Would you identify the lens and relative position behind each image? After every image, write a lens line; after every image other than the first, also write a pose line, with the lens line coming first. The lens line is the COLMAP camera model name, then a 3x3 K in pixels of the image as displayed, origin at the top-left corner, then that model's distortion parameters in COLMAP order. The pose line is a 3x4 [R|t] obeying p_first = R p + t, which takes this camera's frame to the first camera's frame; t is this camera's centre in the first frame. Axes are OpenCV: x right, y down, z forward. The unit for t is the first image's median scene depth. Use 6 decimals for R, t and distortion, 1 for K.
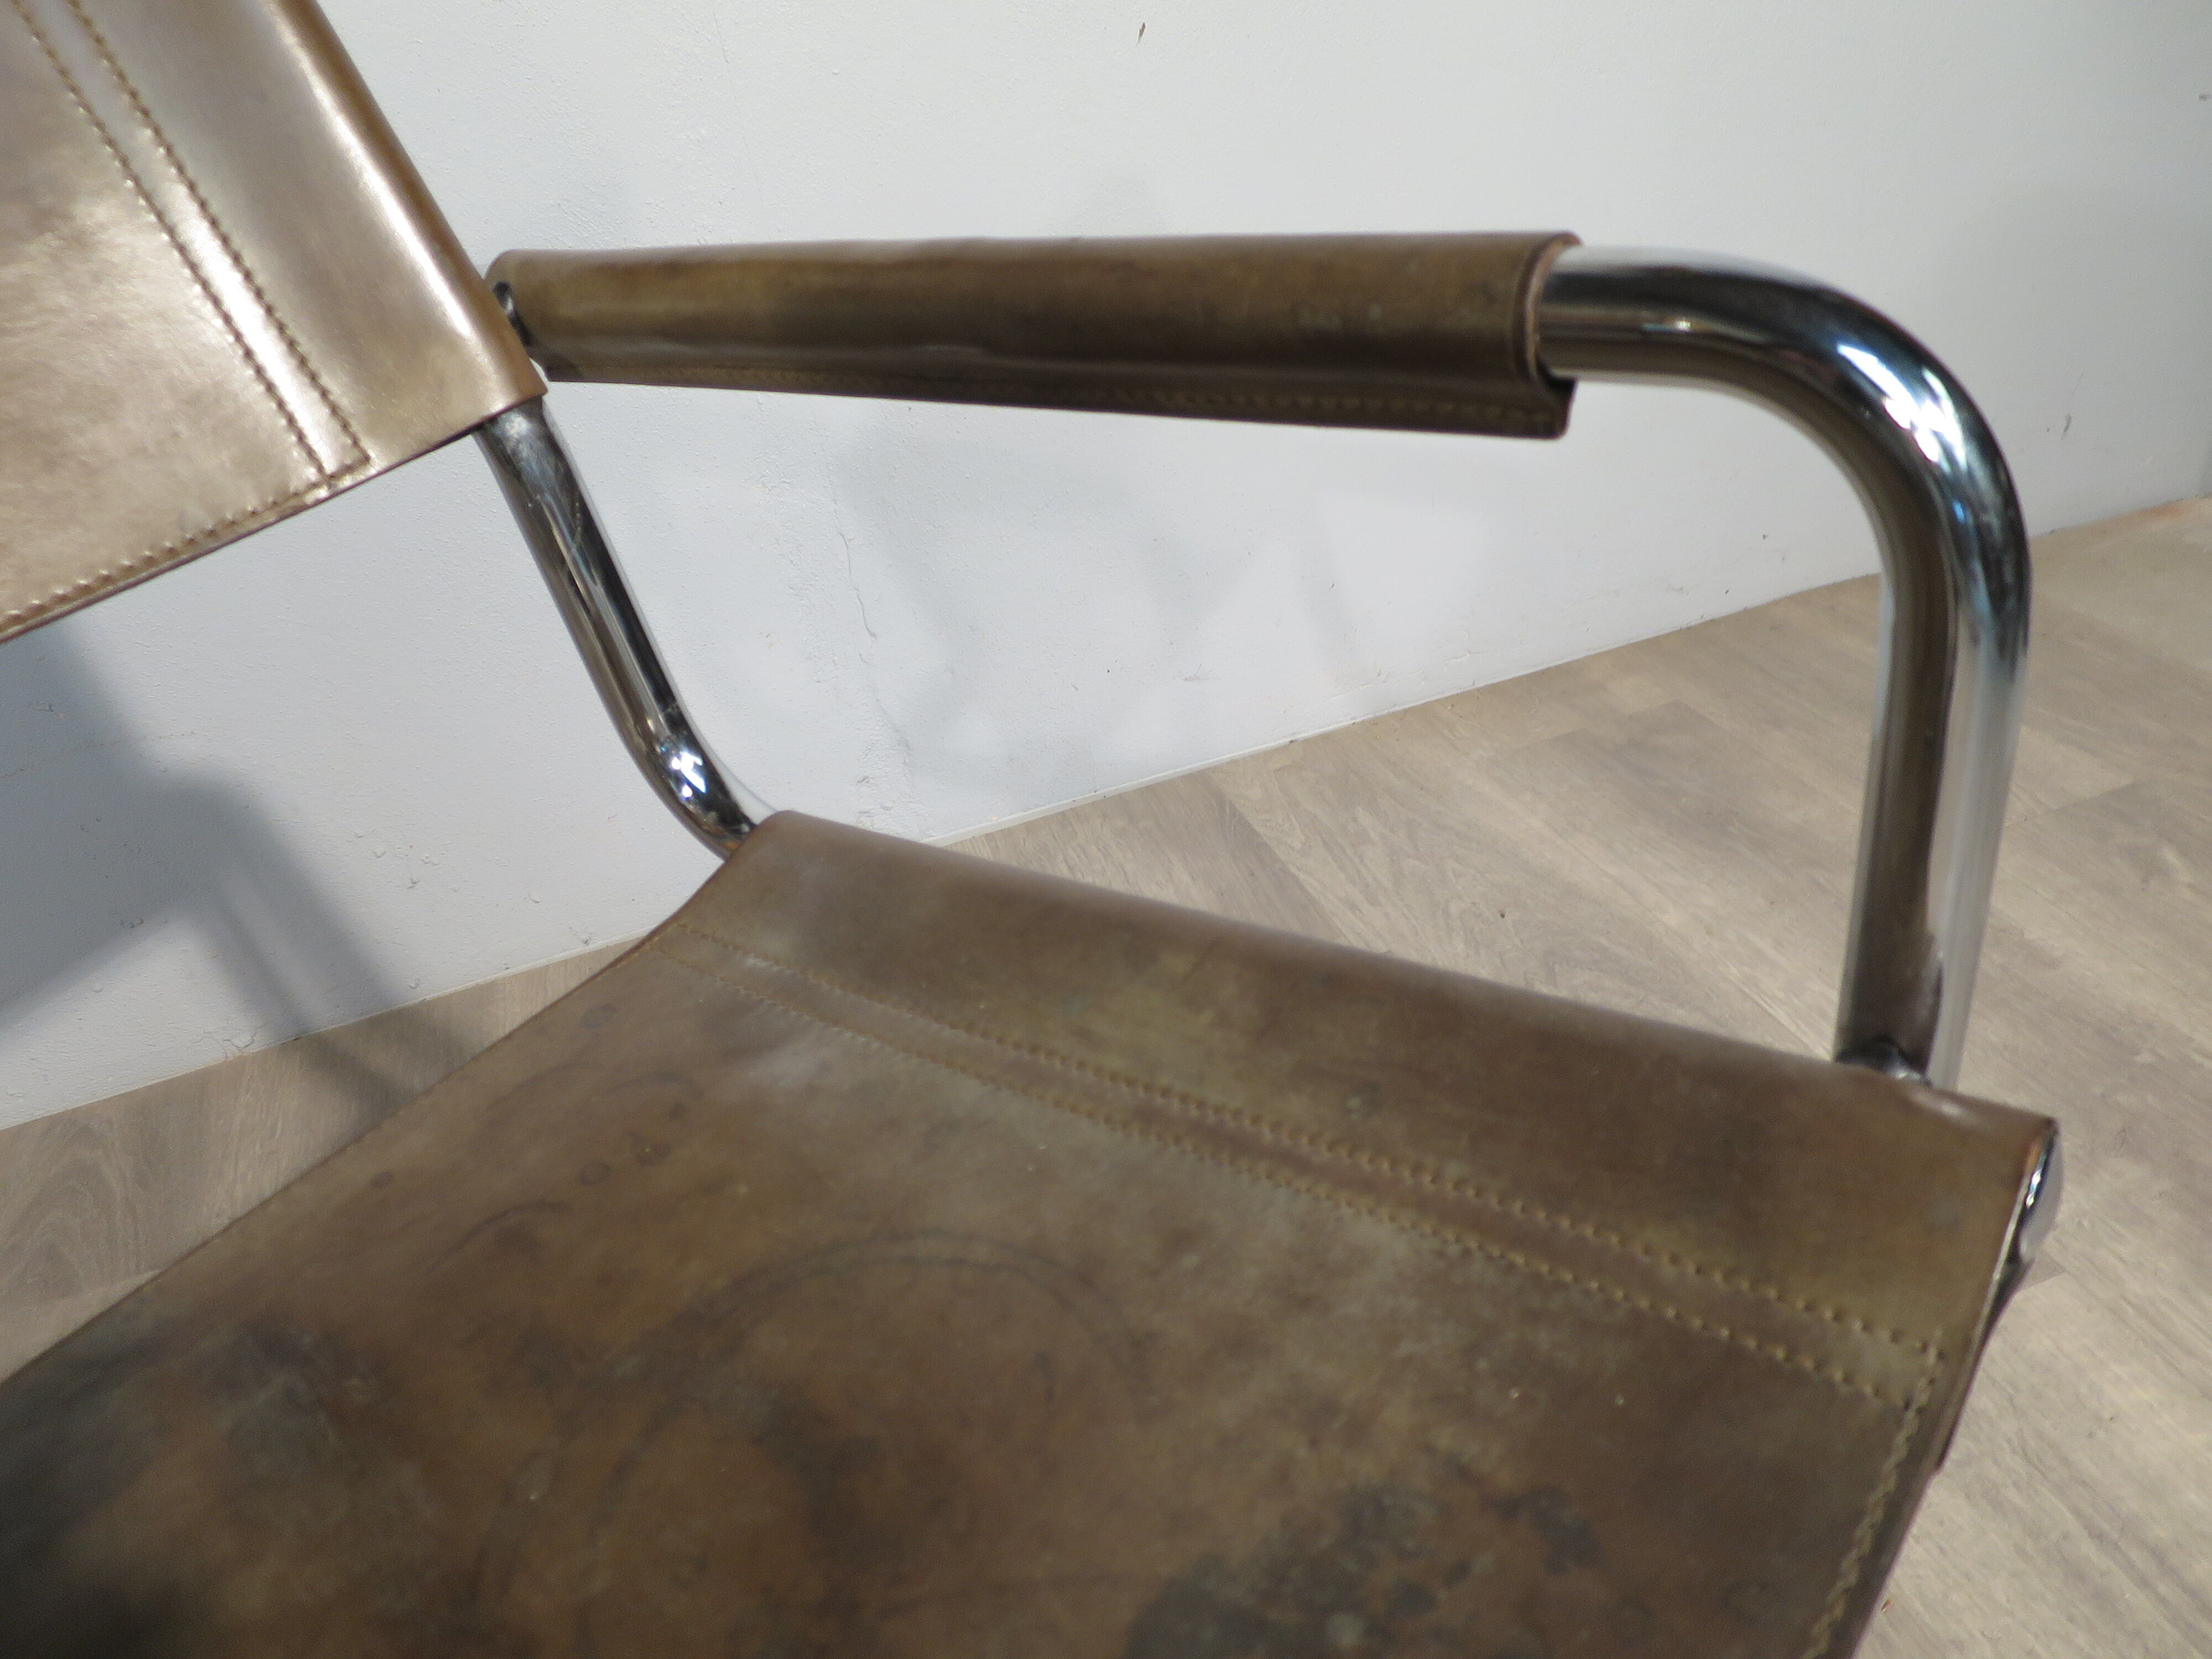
lens RADIAL K [[1607.1, 0, 1108.4], [0, 1607.1, 822.0], [0, 0, 1]] dist [-0.050409, 0.015544]
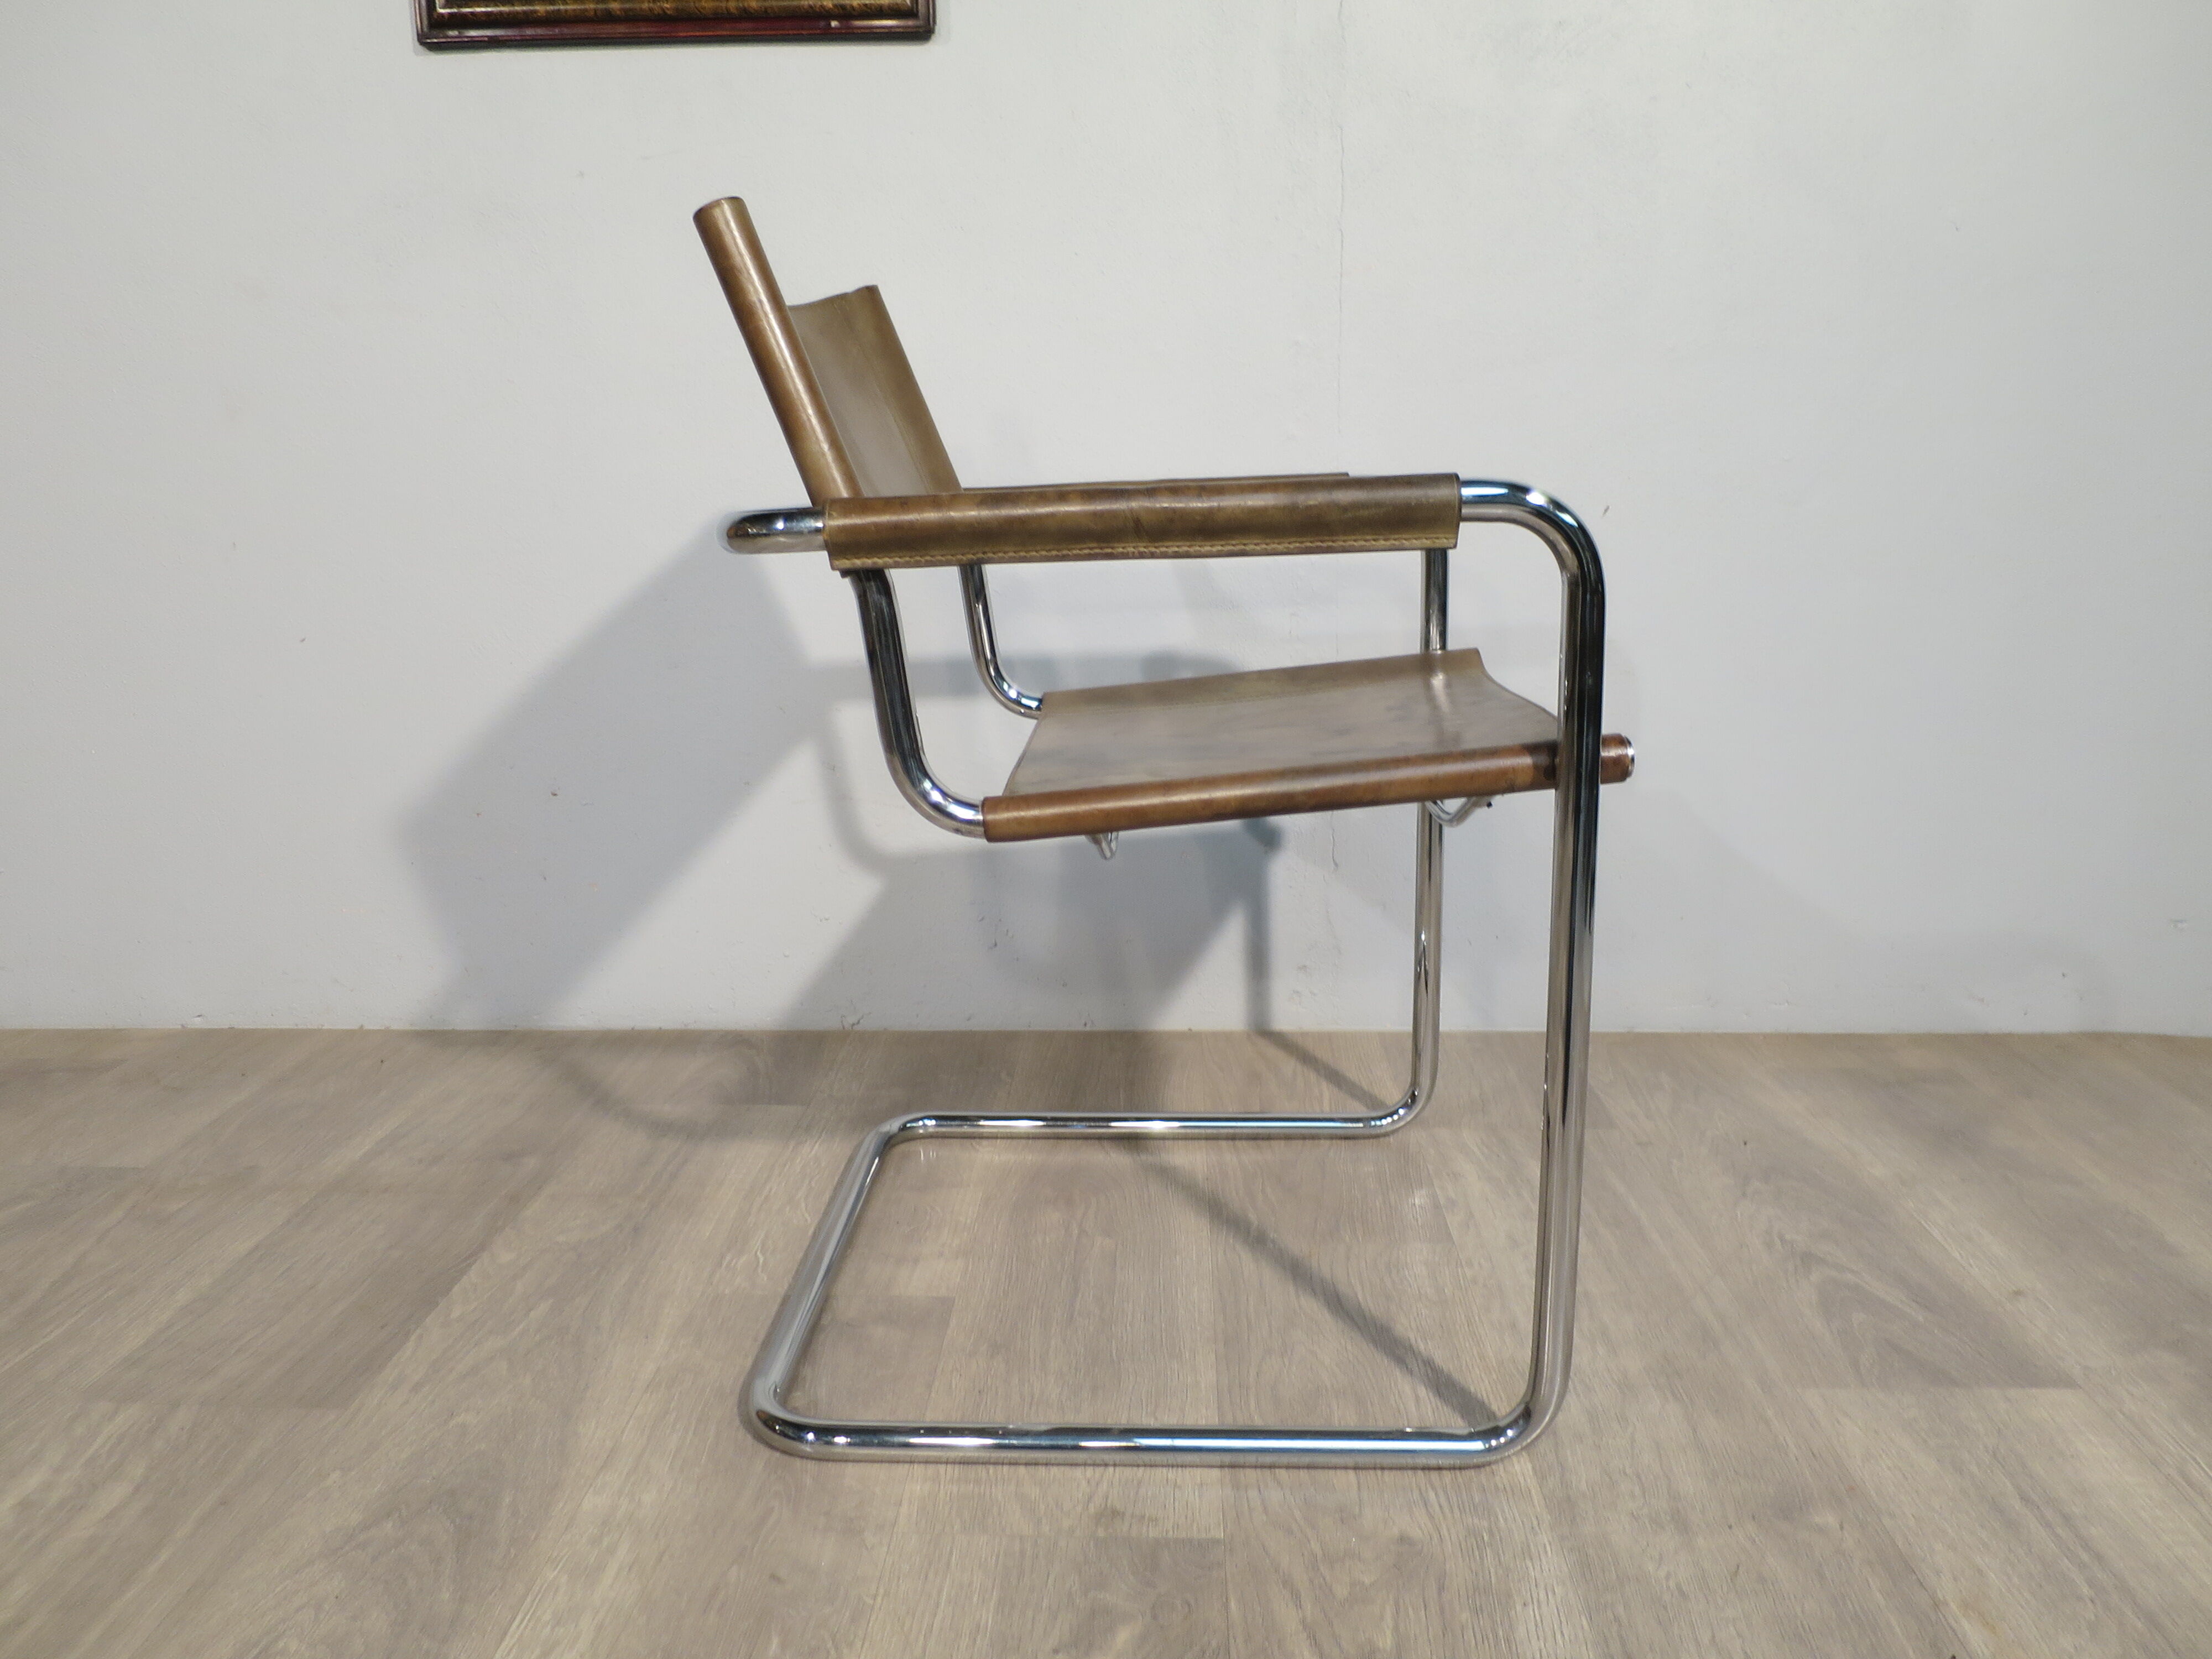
lens RADIAL K [[1607.1, 0, 1102.7], [0, 1607.1, 832.7], [0, 0, 1]] dist [-0.050409, 0.015544]
pose [[0.926367, 0.206222, -0.315144, 0.114898], [-0.290922, 0.923228, -0.251028, 0.300629], [0.239182, 0.324227, 0.915242, -0.400170]]
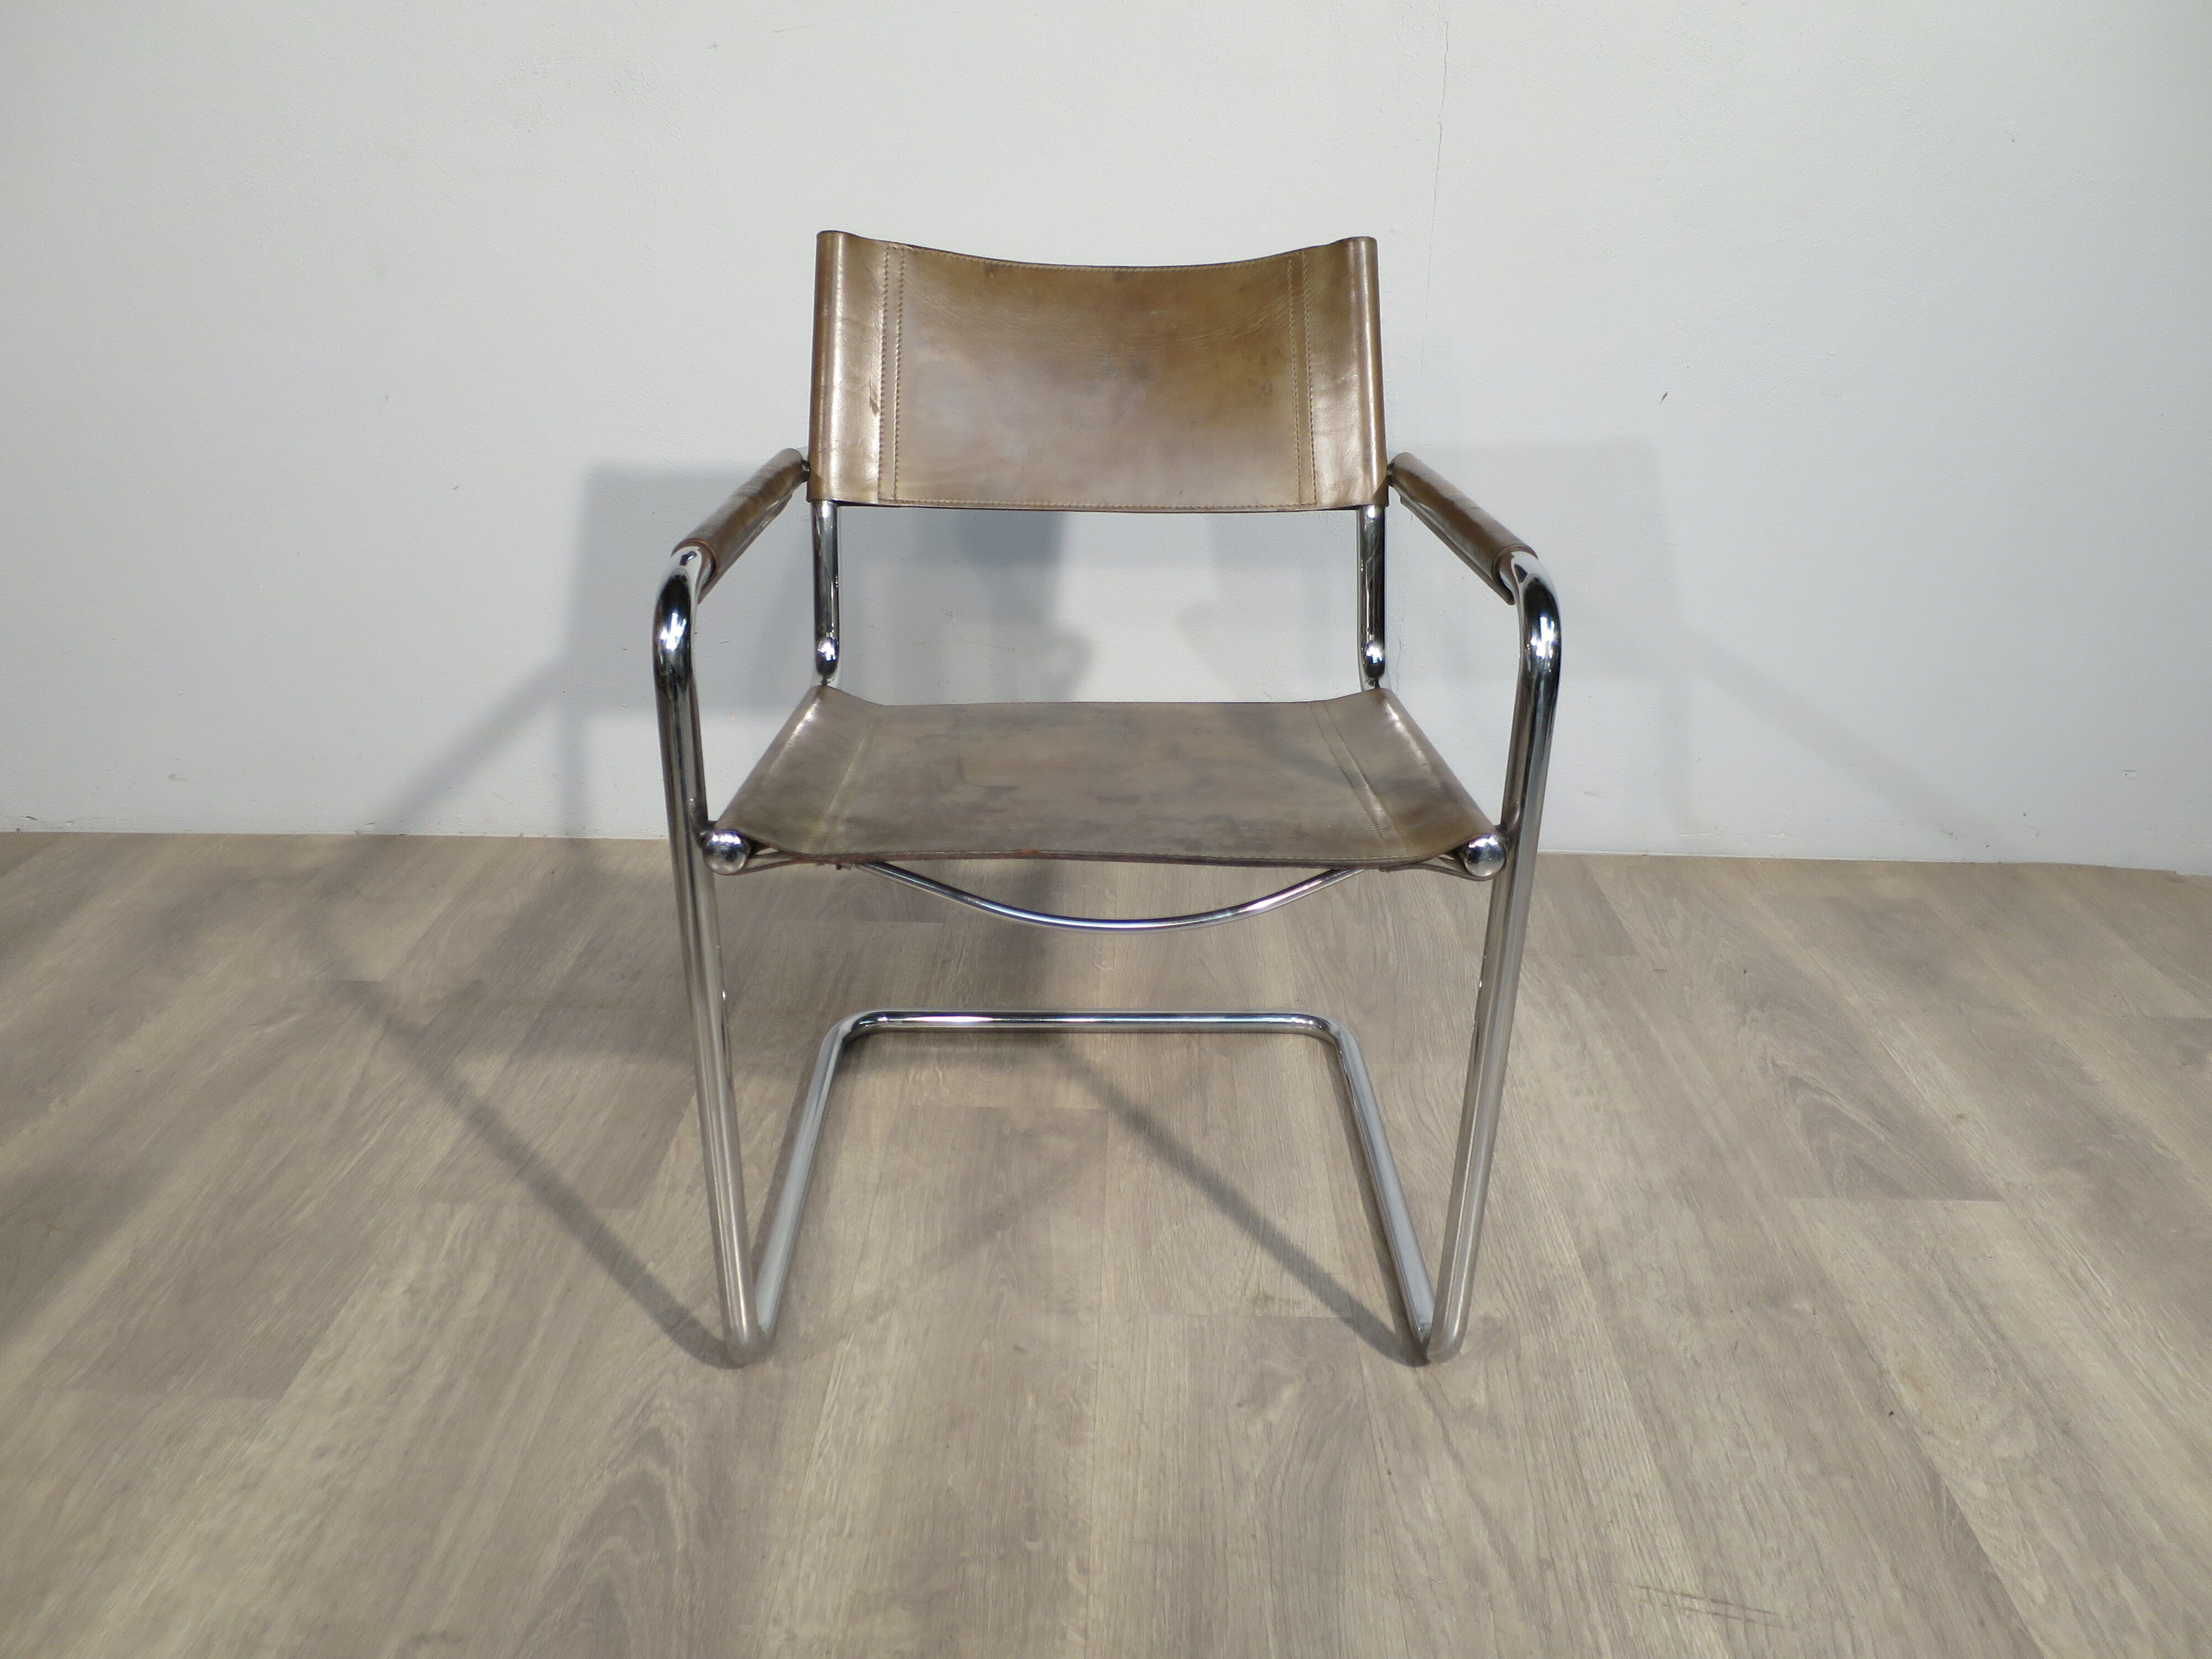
lens RADIAL K [[1607.1, 0, 1099.8], [0, 1607.1, 833.0], [0, 0, 1]] dist [-0.050409, 0.015544]
pose [[0.929276, 0.274370, -0.247321, 0.008157], [-0.300289, 0.951031, -0.073253, 0.229846], [0.215111, 0.142340, 0.966161, -0.650347]]
